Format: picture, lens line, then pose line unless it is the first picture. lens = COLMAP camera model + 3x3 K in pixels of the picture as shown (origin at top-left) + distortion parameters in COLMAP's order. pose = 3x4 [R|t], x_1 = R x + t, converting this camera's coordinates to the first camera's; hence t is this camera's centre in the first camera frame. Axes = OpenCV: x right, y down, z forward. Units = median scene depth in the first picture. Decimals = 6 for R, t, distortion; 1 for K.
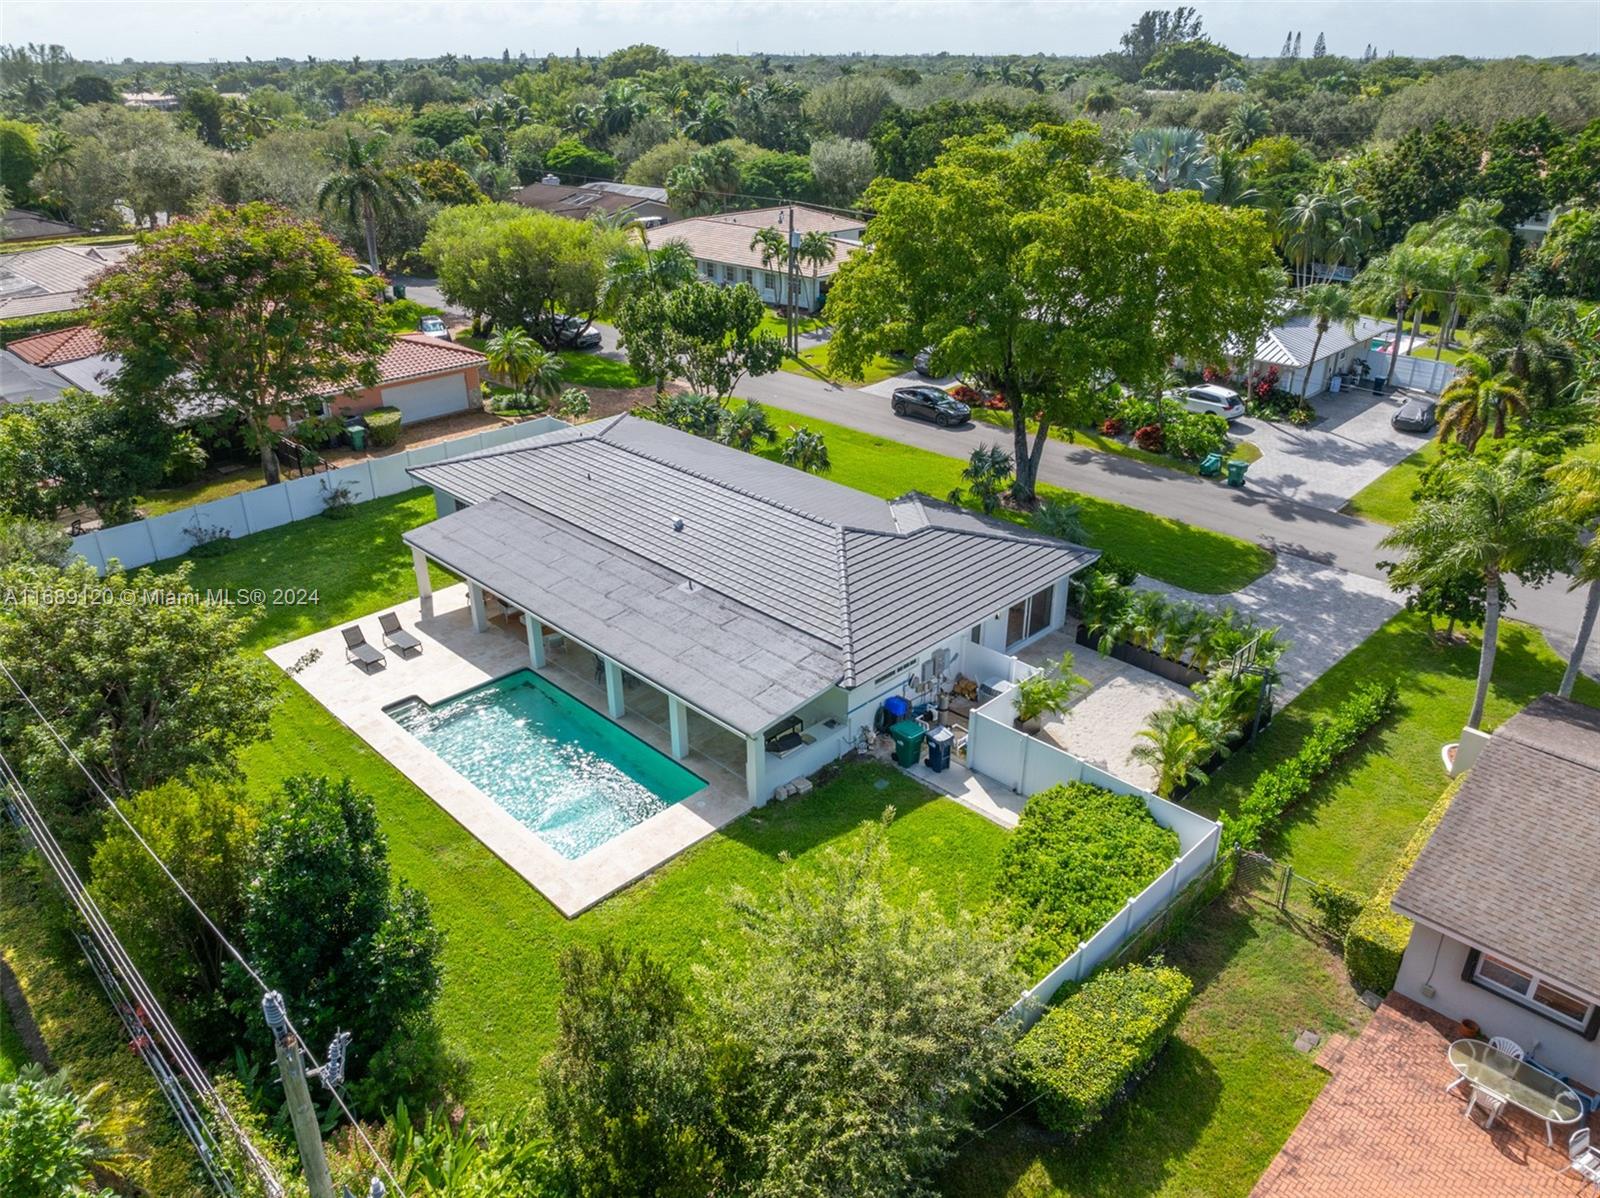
lens RADIAL K [[1114.3, 0, 800.0], [0, 1114.3, 599.0], [0, 0, 1]] dist [-0.006733, -0.001496]
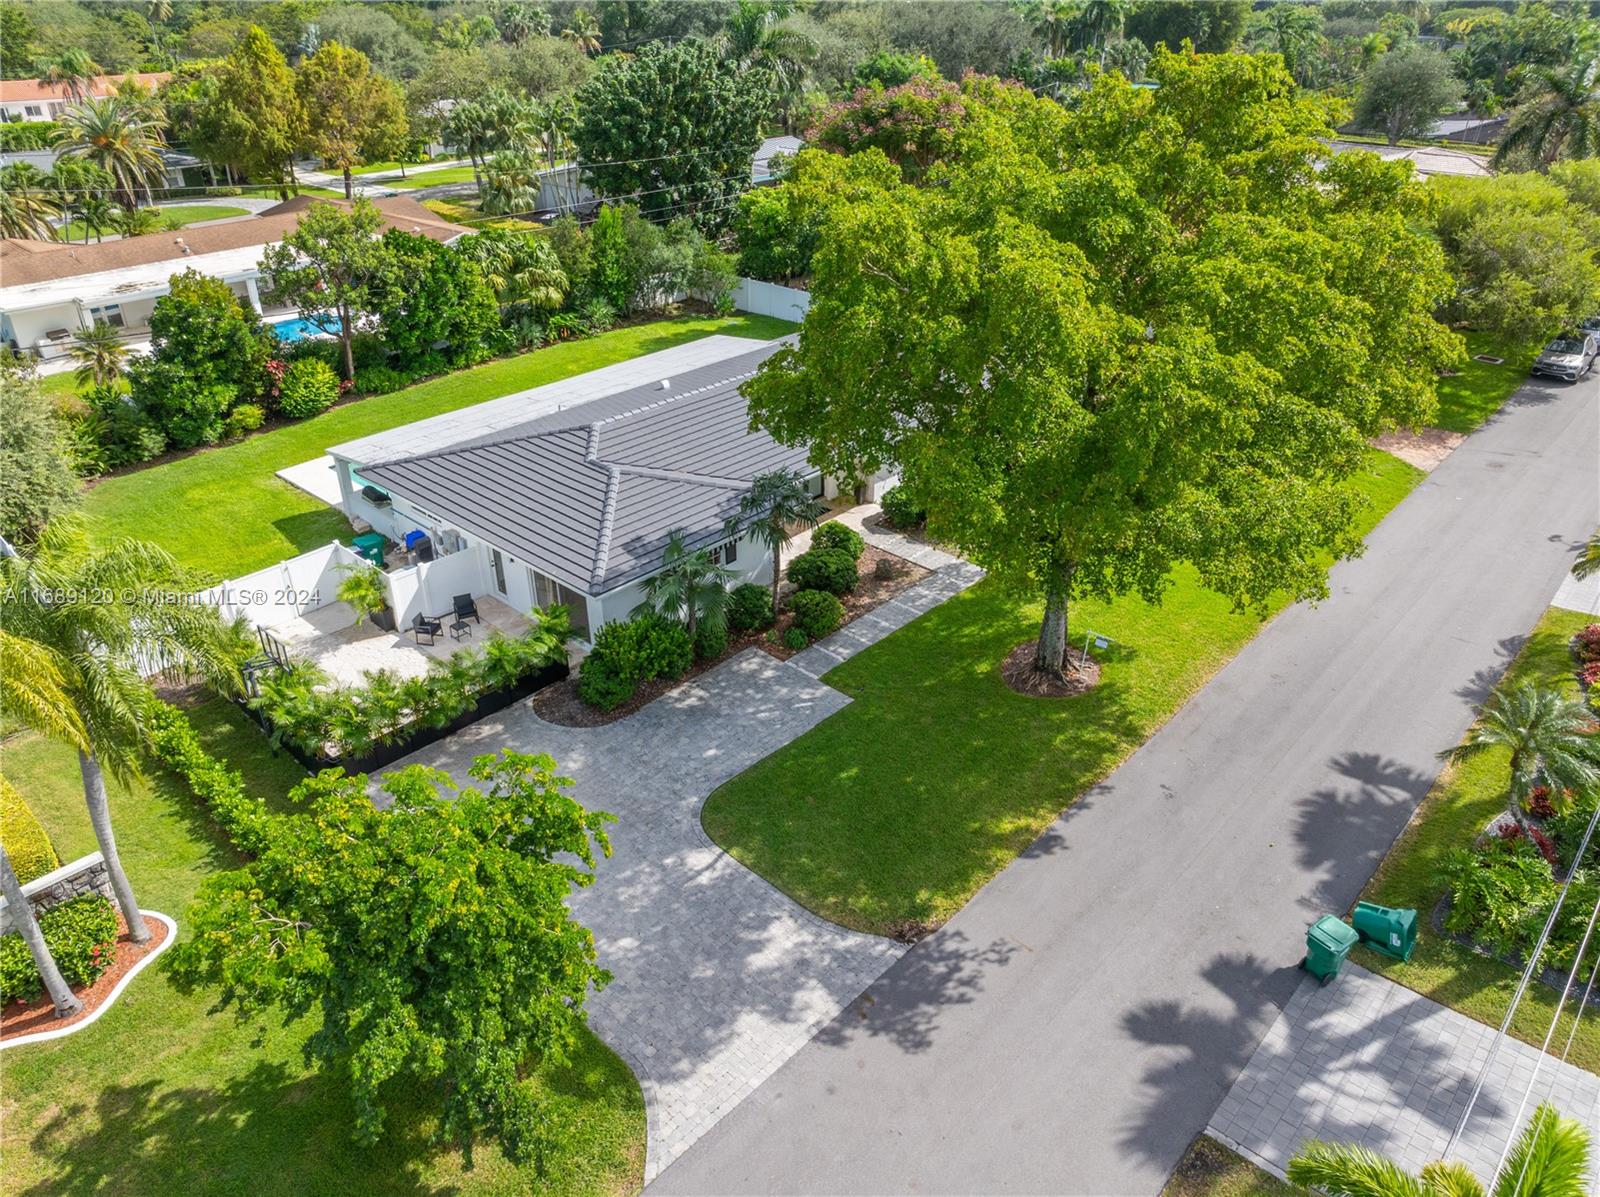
lens RADIAL K [[1134.3, 0, 800.0], [0, 1134.3, 598.5], [0, 0, 1]] dist [-0.032018, 0.002073]
pose [[0.051642, 0.492498, -0.868780, 0.932522], [-0.443168, 0.790895, 0.422004, -0.416716], [0.894950, 0.363222, 0.259103, 0.930497]]
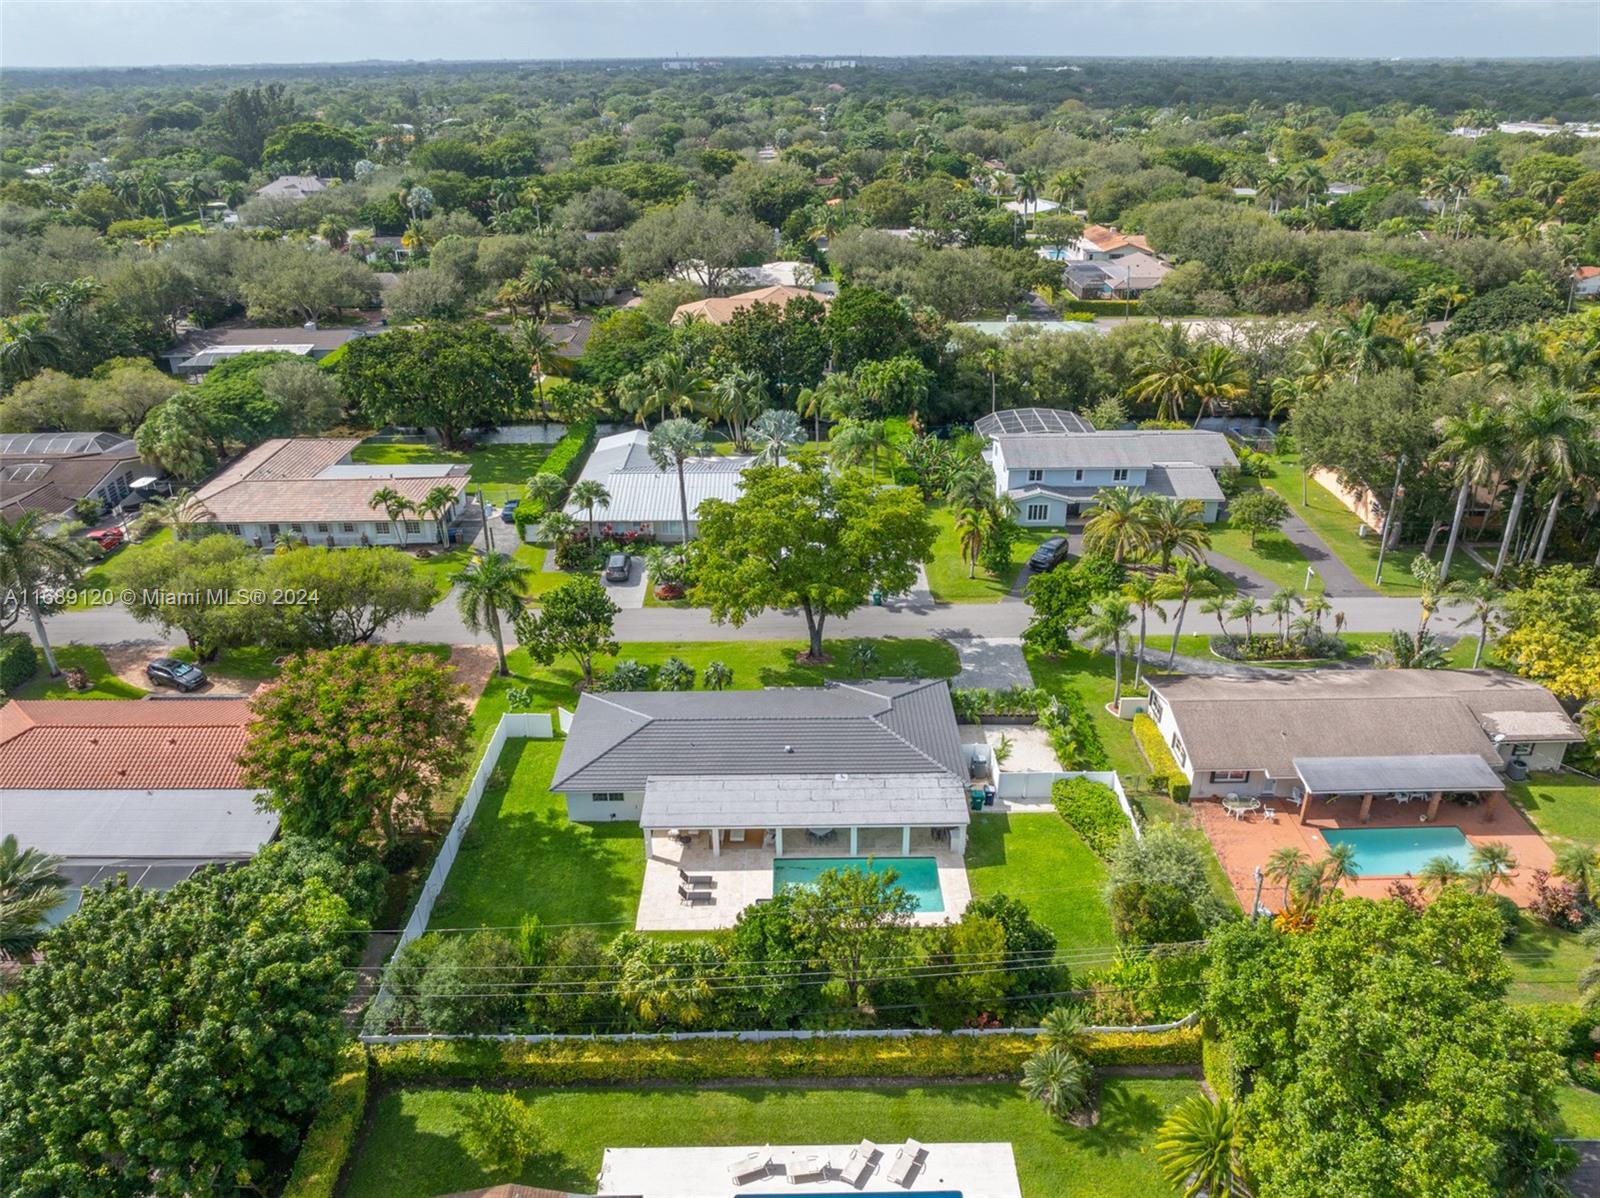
lens RADIAL K [[1134.3, 0, 800.0], [0, 1134.3, 599.0], [0, 0, 1]] dist [-0.032018, 0.002073]
pose [[0.701489, -0.321788, 0.635898, -1.173667], [0.319676, 0.939537, 0.122791, -0.511633], [-0.636962, 0.117145, 0.761943, -0.409765]]
